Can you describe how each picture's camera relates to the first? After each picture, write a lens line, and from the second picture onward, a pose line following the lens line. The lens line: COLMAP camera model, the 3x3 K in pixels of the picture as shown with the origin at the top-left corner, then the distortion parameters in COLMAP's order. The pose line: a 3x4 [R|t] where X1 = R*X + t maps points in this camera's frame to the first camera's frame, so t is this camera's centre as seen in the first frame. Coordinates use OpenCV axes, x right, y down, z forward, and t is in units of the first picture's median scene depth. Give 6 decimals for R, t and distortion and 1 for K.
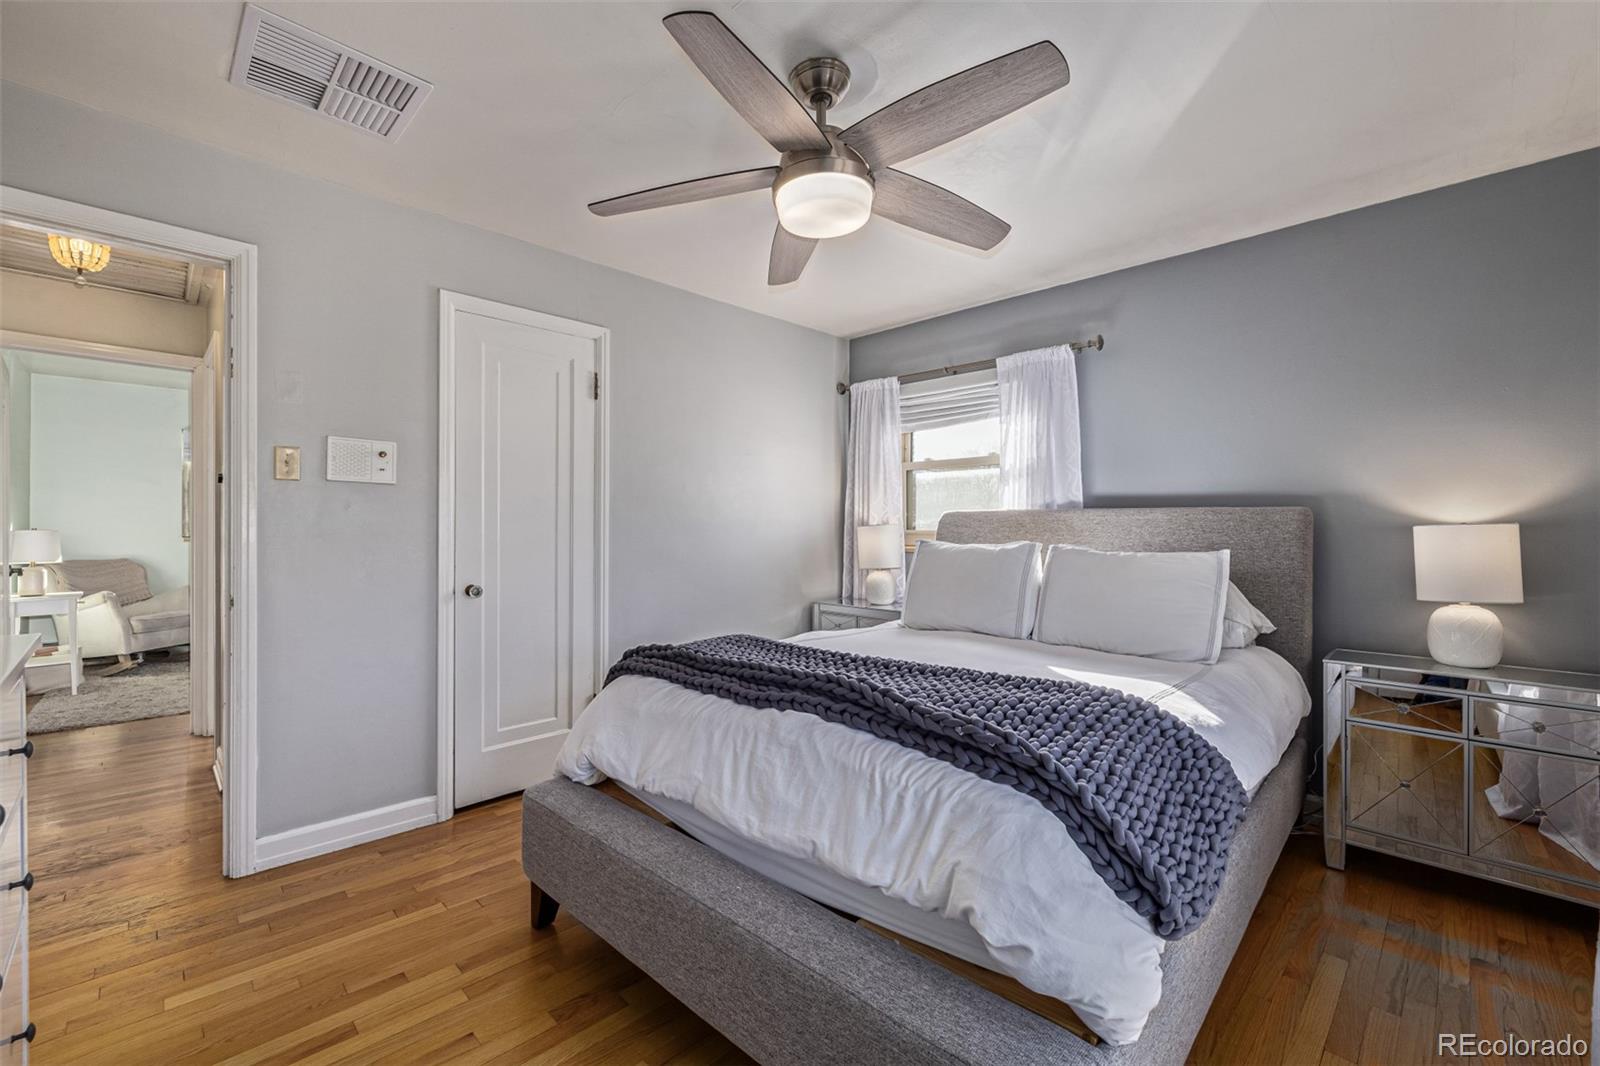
lens RADIAL K [[669.4, 0, 805.1], [0, 669.4, 529.6], [0, 0, 1]] dist [-0.002713, -0.000242]
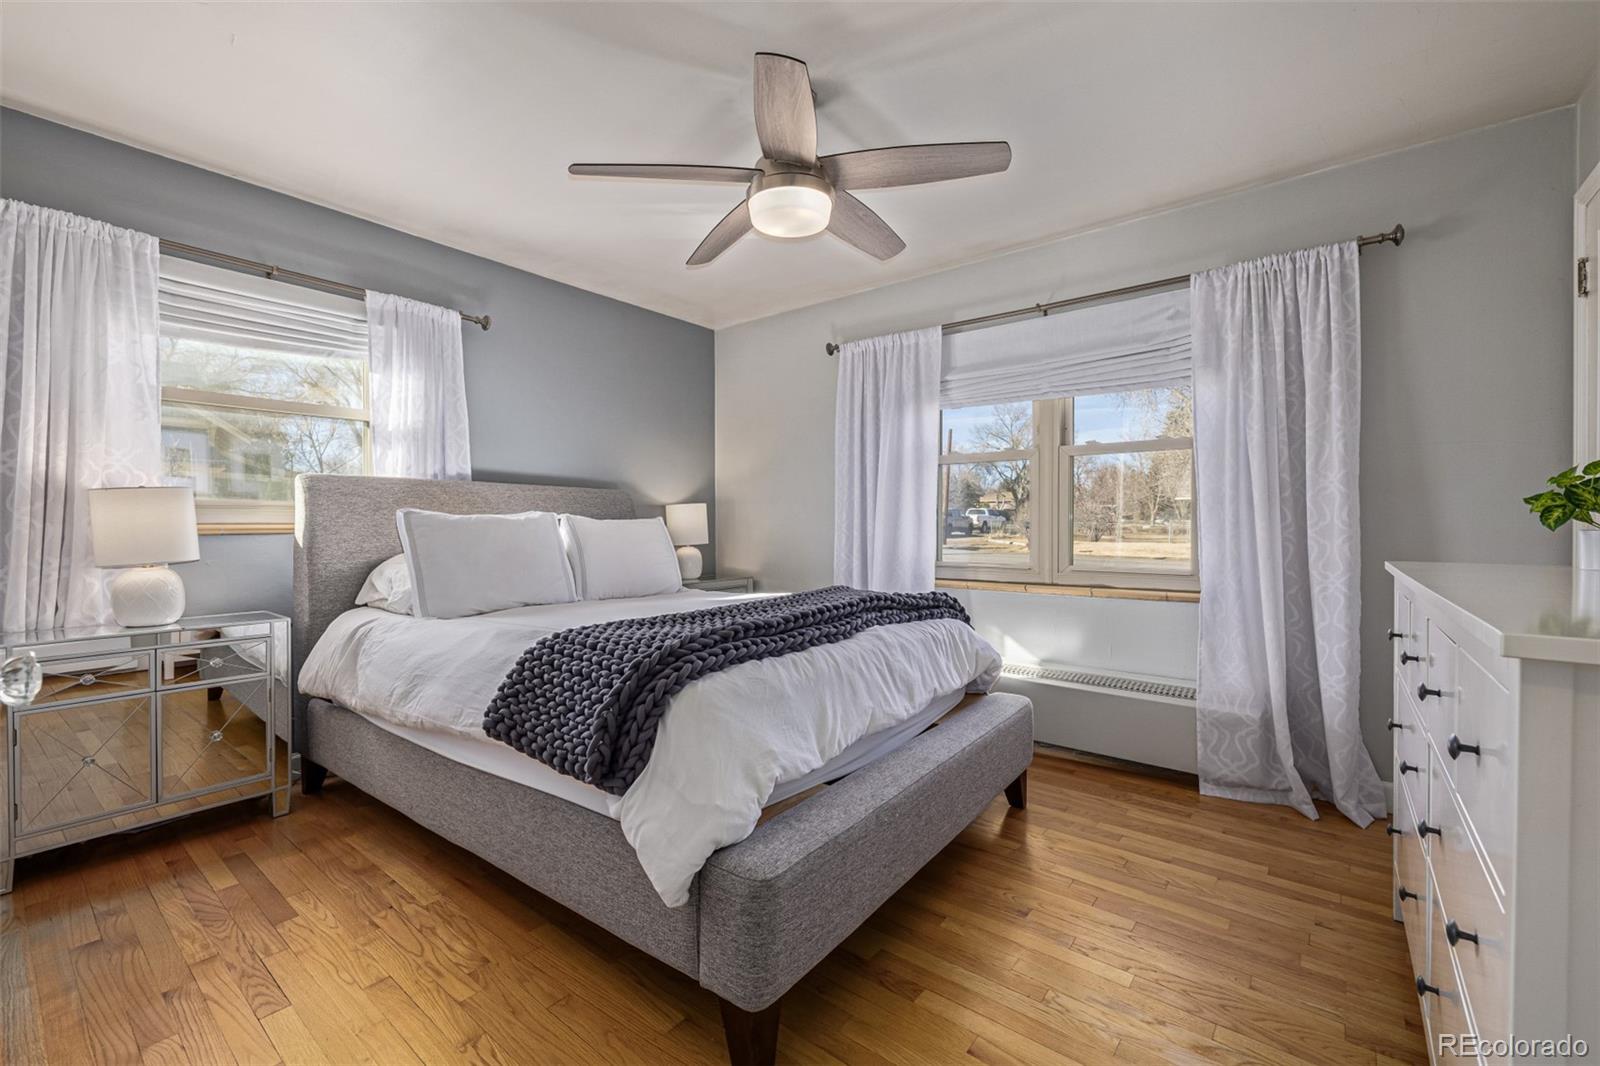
lens RADIAL K [[669.4, 0, 803.6], [0, 669.4, 522.2], [0, 0, 1]] dist [-0.002713, -0.000242]
pose [[-0.111264, -0.000672, 0.993791, -0.629098], [0.004319, 0.999990, 0.001160, 0.029970], [-0.993782, 0.004421, -0.111260, 0.614237]]
